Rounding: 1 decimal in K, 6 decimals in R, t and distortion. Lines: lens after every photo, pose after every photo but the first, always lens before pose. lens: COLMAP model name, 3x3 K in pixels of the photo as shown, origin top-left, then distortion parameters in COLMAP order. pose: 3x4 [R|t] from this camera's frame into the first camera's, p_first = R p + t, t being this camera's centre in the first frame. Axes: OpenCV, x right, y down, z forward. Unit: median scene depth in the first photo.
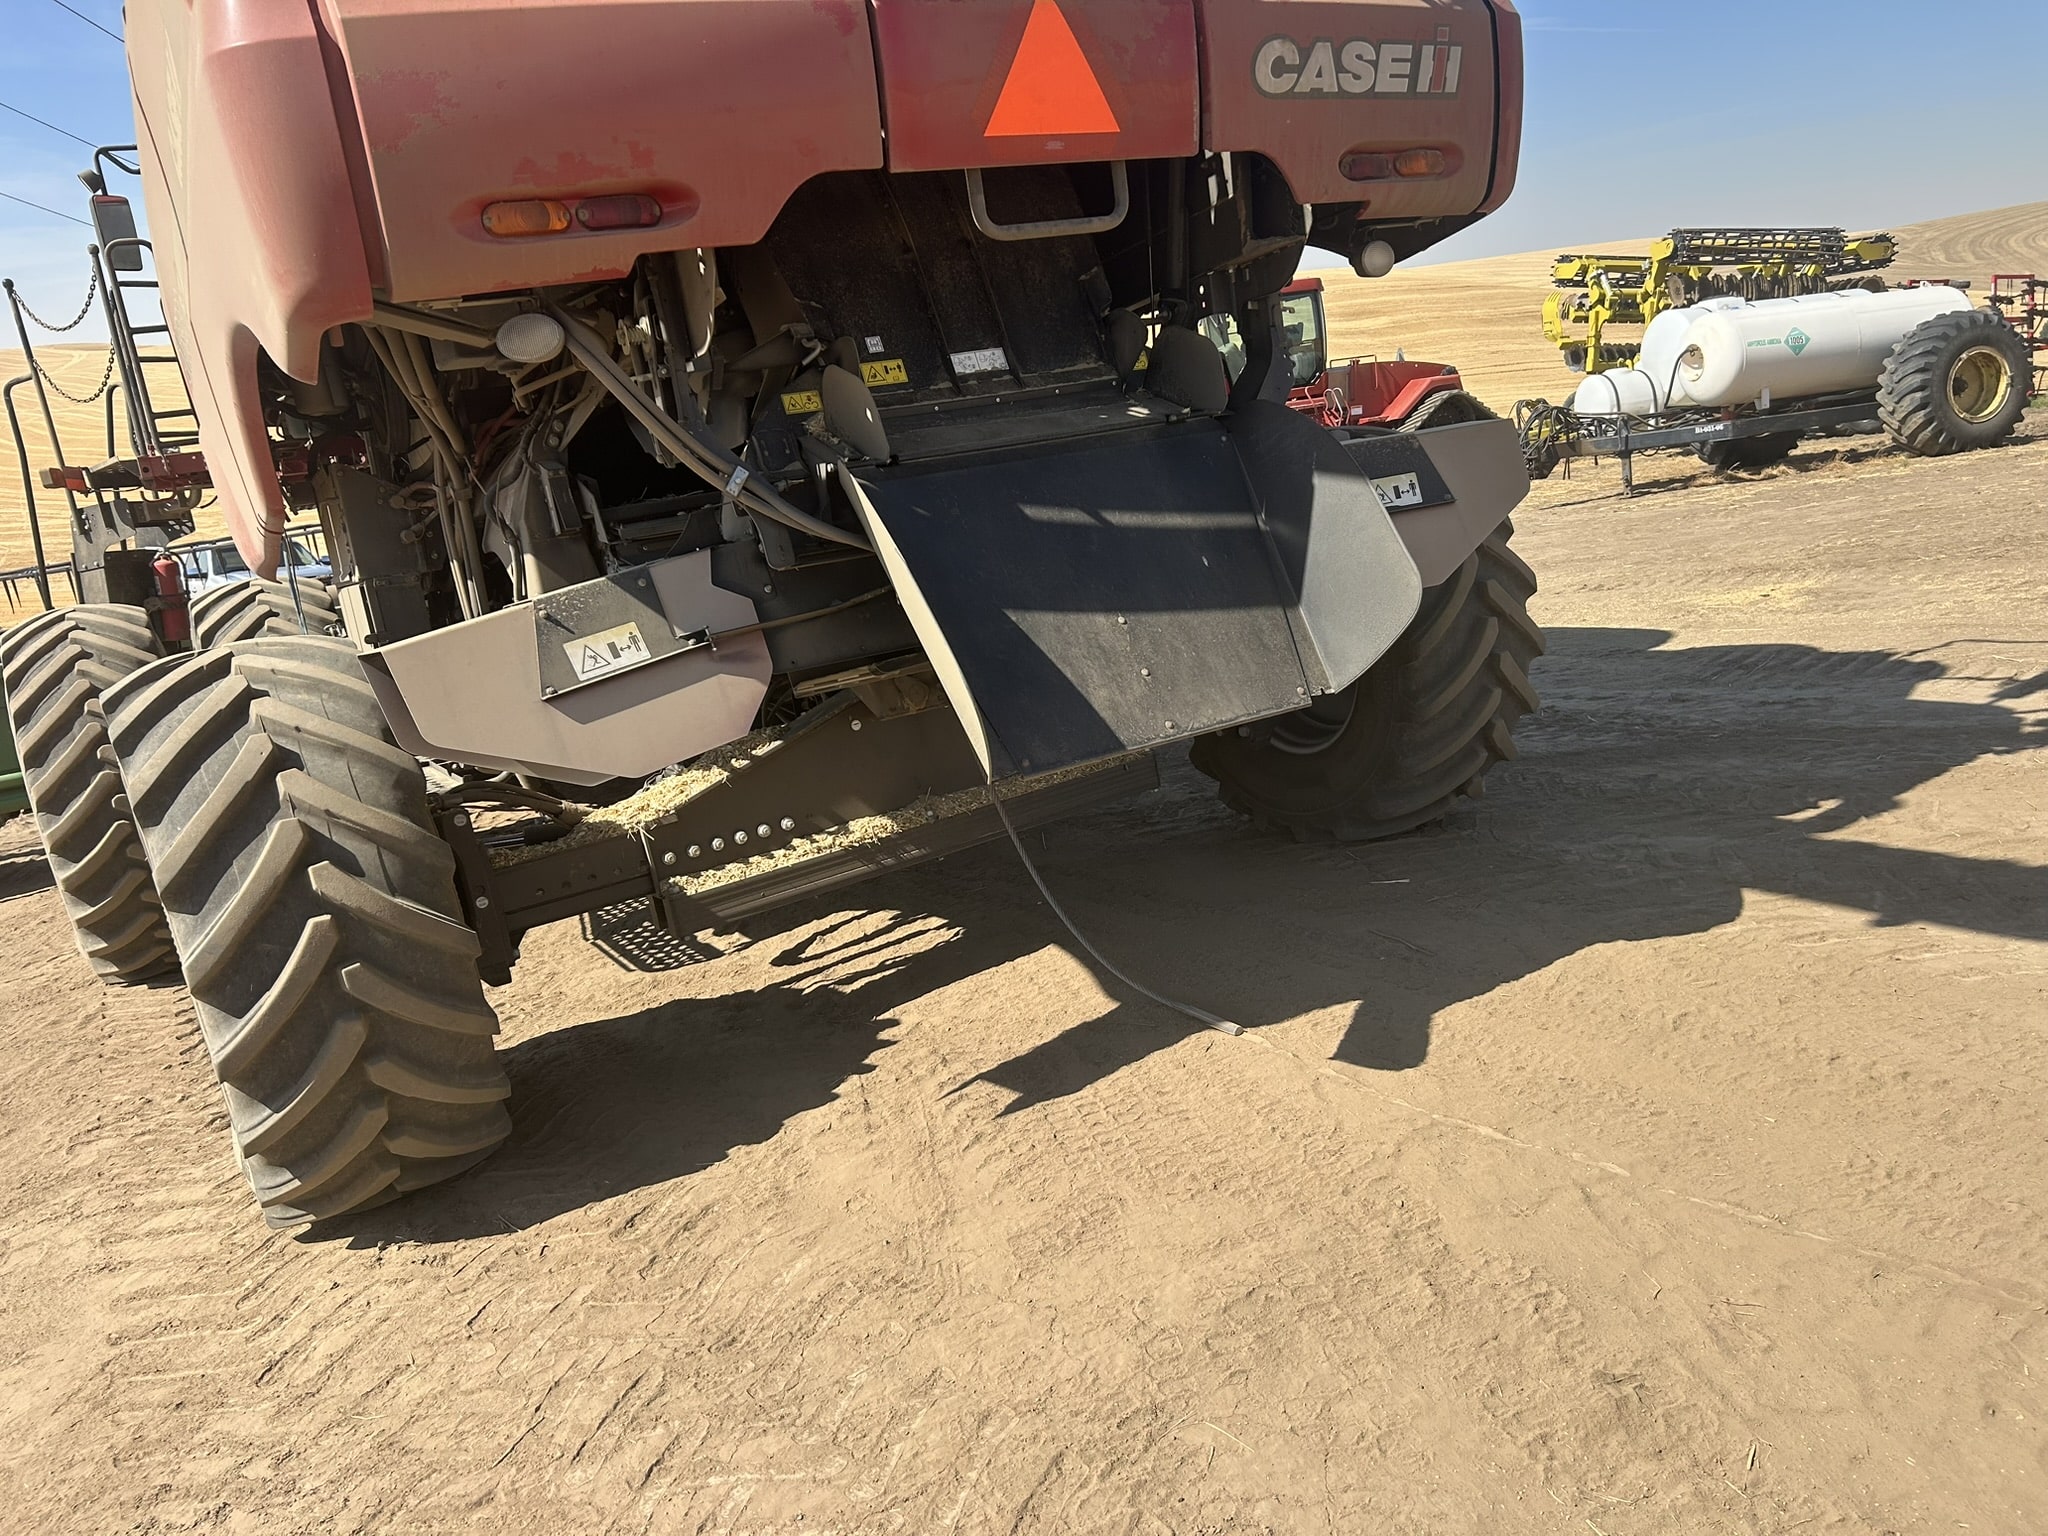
lens RADIAL K [[1533.3, 0, 1016.5], [0, 1533.3, 777.9], [0, 0, 1]] dist [0.049803, -0.049556]
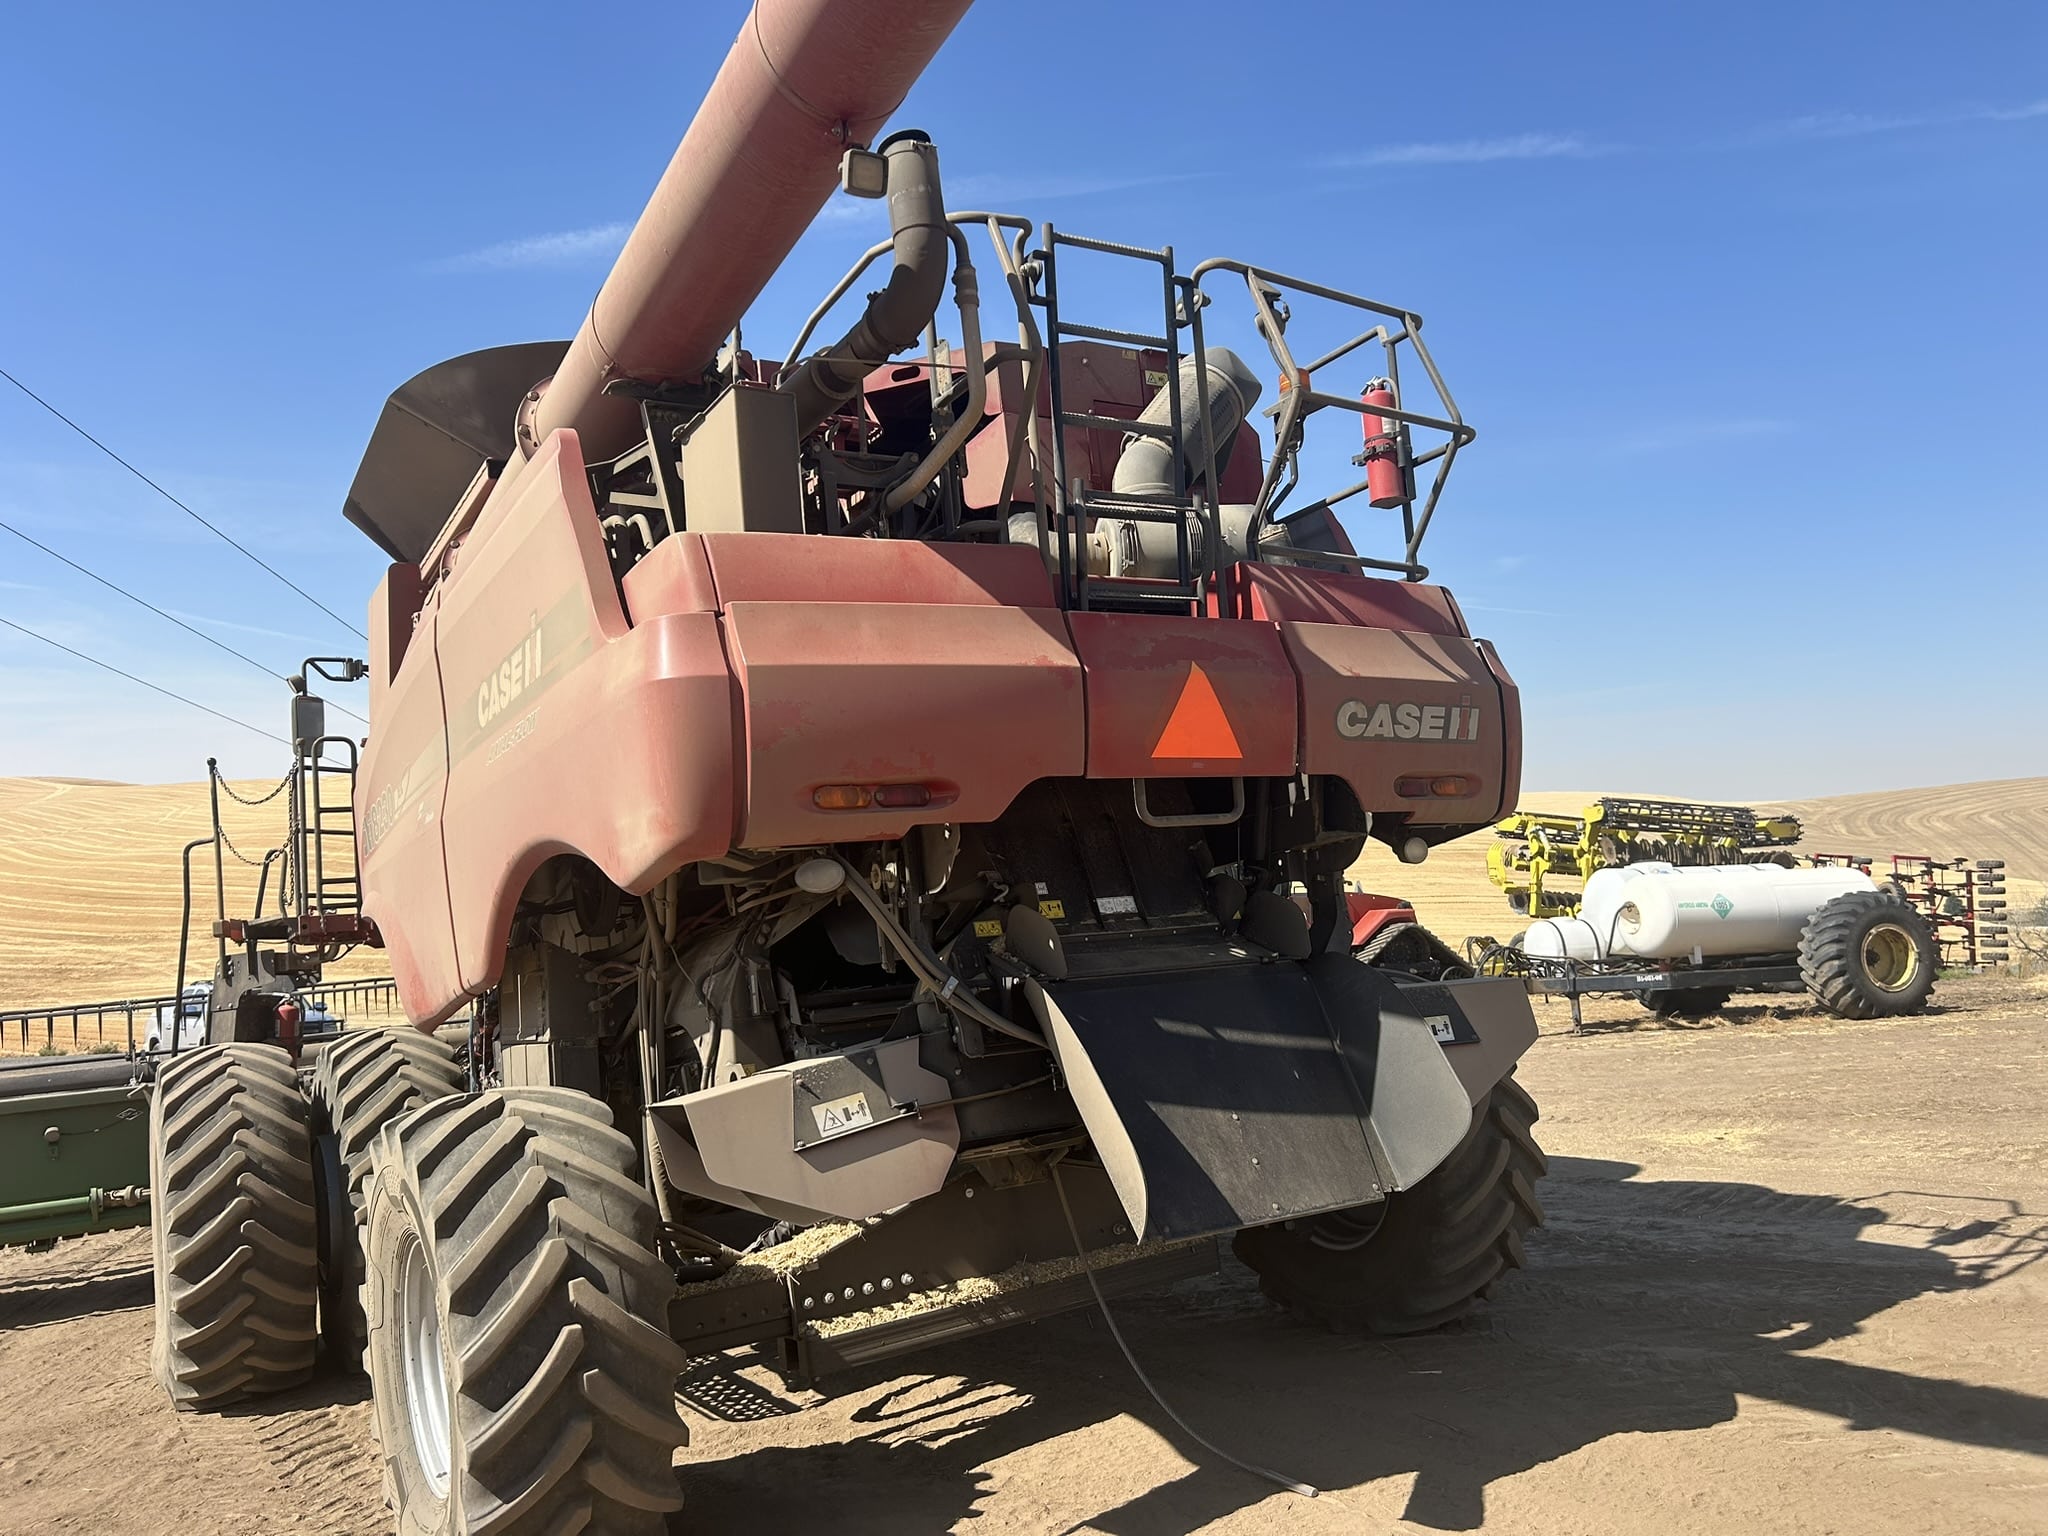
lens RADIAL K [[1533.3, 0, 1016.5], [0, 1533.3, 777.9], [0, 0, 1]] dist [0.049803, -0.049556]
pose [[0.996965, 0.074345, 0.023101, -0.126046], [-0.063465, 0.947992, -0.311902, 0.029922], [-0.045088, 0.309489, 0.949834, -0.218135]]
